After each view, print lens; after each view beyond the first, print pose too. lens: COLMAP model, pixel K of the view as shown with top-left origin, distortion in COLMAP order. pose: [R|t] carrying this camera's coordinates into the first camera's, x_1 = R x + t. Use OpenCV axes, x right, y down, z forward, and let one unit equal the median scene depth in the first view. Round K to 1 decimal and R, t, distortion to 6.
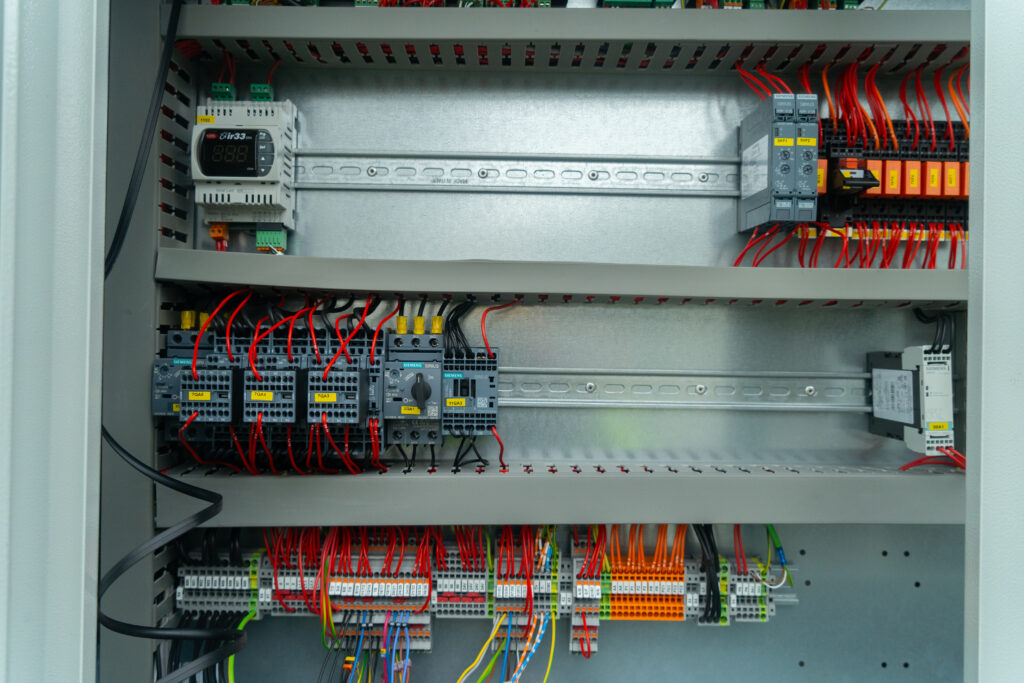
lens RADIAL K [[768.9, 0, 513.3], [0, 768.9, 338.5], [0, 0, 1]] dist [-0.007164, 0.007913]
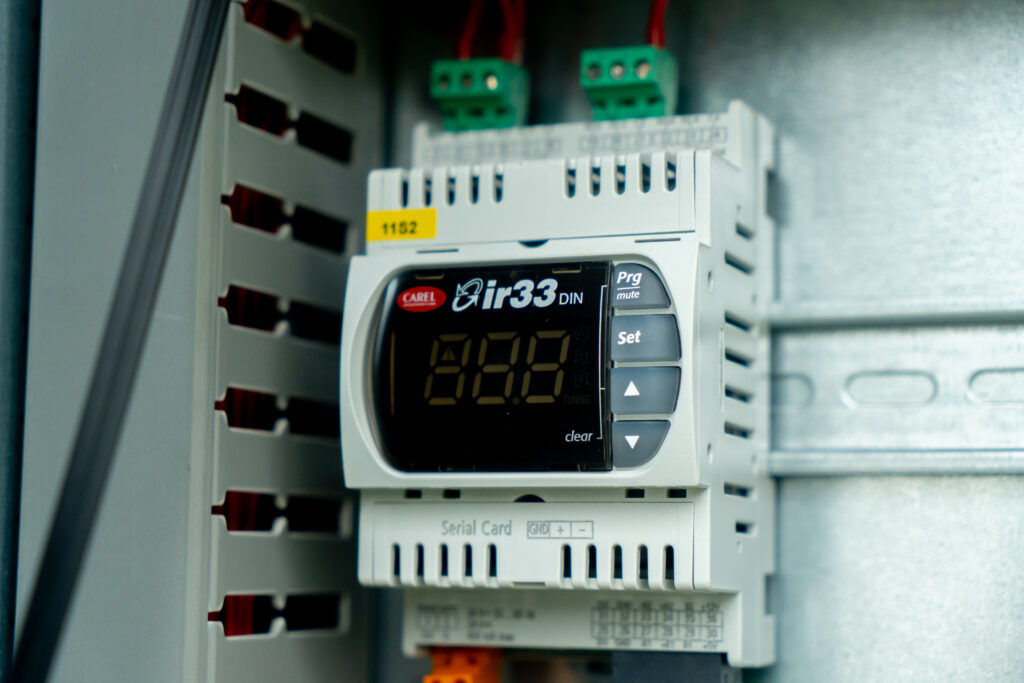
lens RADIAL K [[2098.0, 0, 512.0], [0, 2098.0, 341.5], [0, 0, 1]] dist [-0.046573, -0.124000]
pose [[0.923136, -0.049475, -0.381277, -0.123301], [0.005905, 0.993393, -0.114607, -0.173086], [0.384428, 0.103546, 0.917329, 0.419098]]
